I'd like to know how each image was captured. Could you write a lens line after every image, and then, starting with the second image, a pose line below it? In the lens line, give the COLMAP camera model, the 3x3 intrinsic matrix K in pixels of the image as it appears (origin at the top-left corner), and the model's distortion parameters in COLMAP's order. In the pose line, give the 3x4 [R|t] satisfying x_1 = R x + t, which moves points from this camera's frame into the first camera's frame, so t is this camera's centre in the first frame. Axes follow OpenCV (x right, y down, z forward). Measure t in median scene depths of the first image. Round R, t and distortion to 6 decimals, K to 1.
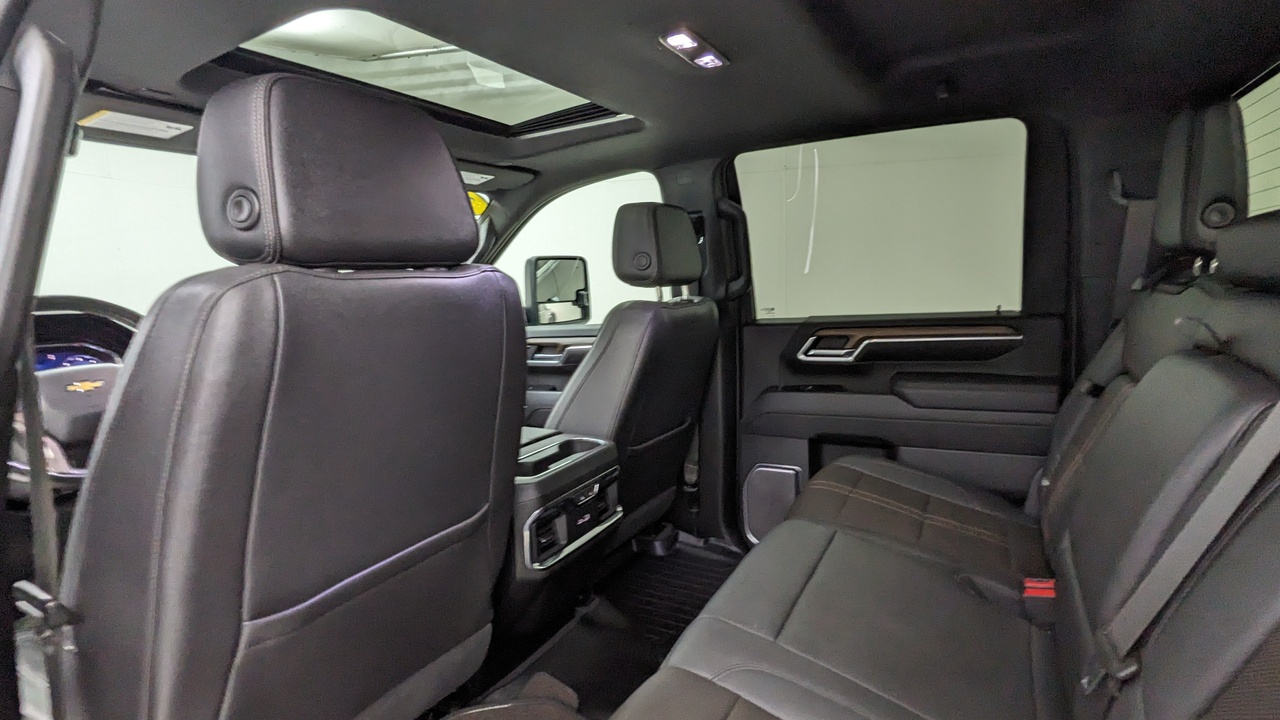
lens RADIAL K [[612.6, 0, 635.7], [0, 612.6, 361.6], [0, 0, 1]] dist [0.004755, -0.002766]
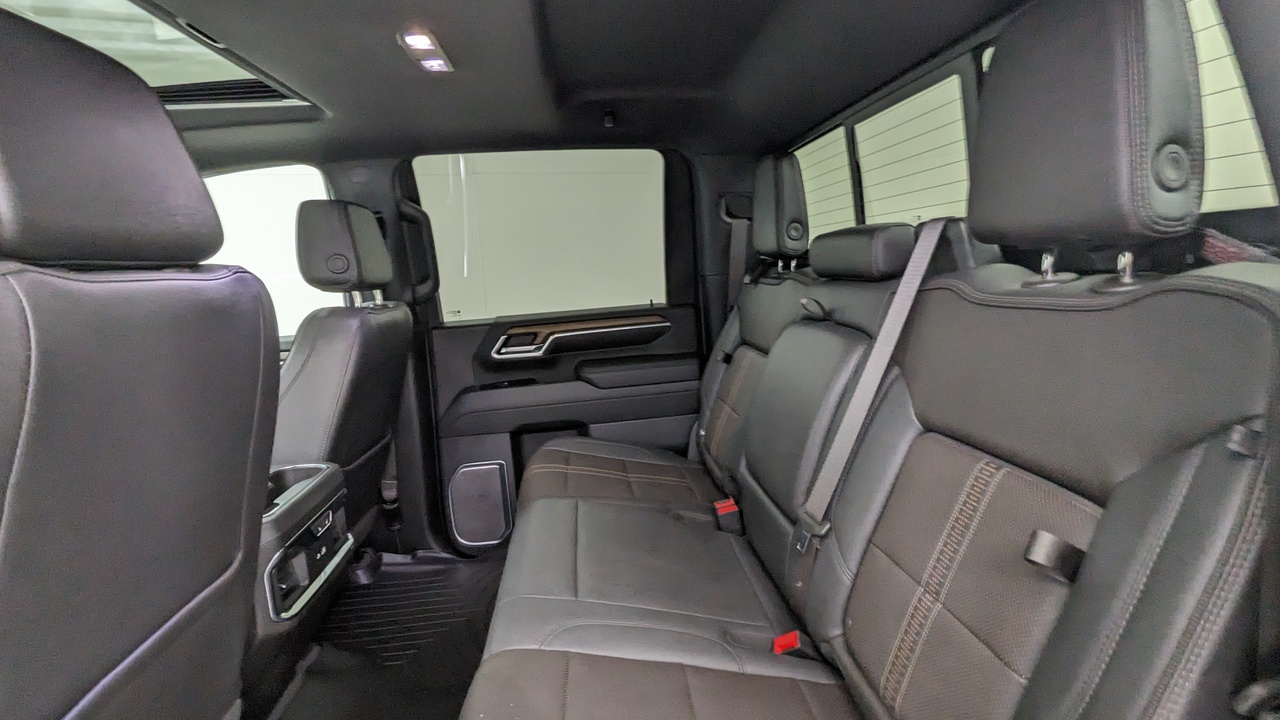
lens RADIAL K [[612.6, 0, 637.1], [0, 612.6, 361.3], [0, 0, 1]] dist [0.004755, -0.002766]
pose [[0.820780, -0.091394, 0.563887, -0.152663], [0.096976, 0.995083, 0.020126, 0.006020], [-0.562953, 0.038165, 0.825607, -0.002823]]
